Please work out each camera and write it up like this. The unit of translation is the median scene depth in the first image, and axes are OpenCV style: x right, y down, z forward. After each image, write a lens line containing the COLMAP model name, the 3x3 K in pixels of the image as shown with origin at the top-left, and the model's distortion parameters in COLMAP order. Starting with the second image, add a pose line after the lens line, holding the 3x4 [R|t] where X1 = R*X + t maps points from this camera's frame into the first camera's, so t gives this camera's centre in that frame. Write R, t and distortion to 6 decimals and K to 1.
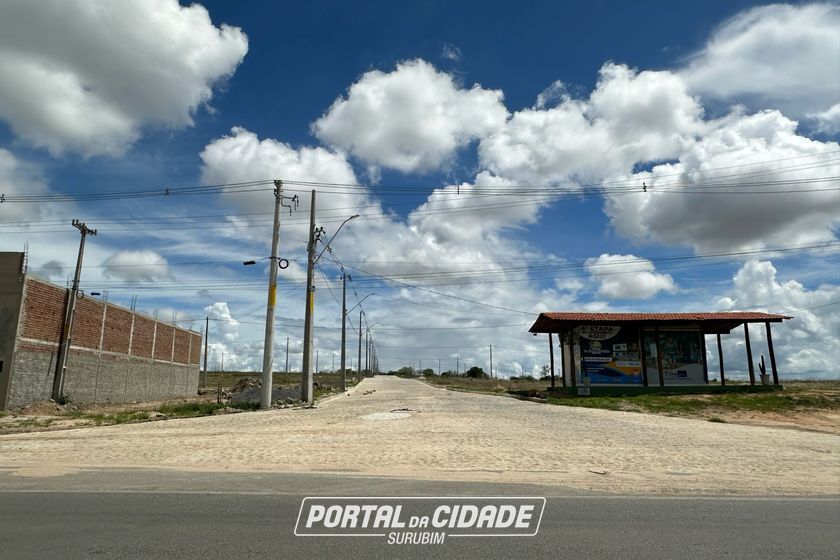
lens RADIAL K [[532.3, 0, 471.3], [0, 532.3, 277.1], [0, 0, 1]] dist [0.034081, -0.002180]
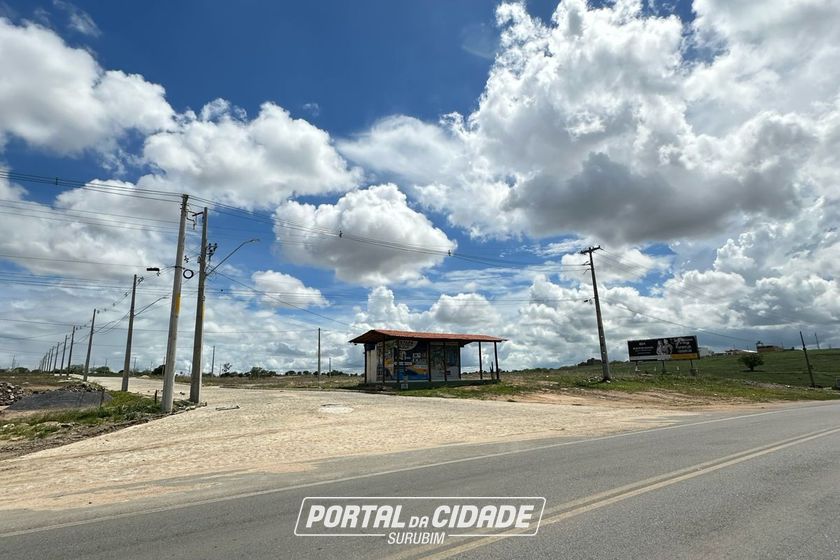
lens RADIAL K [[469.4, 0, 421.8], [0, 469.4, 272.6], [0, 0, 1]] dist [-0.004434, 0.006217]
pose [[0.752785, 0.120945, 0.647060, -0.197160], [-0.107311, 0.992374, -0.060644, -0.007227], [-0.649461, -0.023785, 0.760023, -0.004979]]
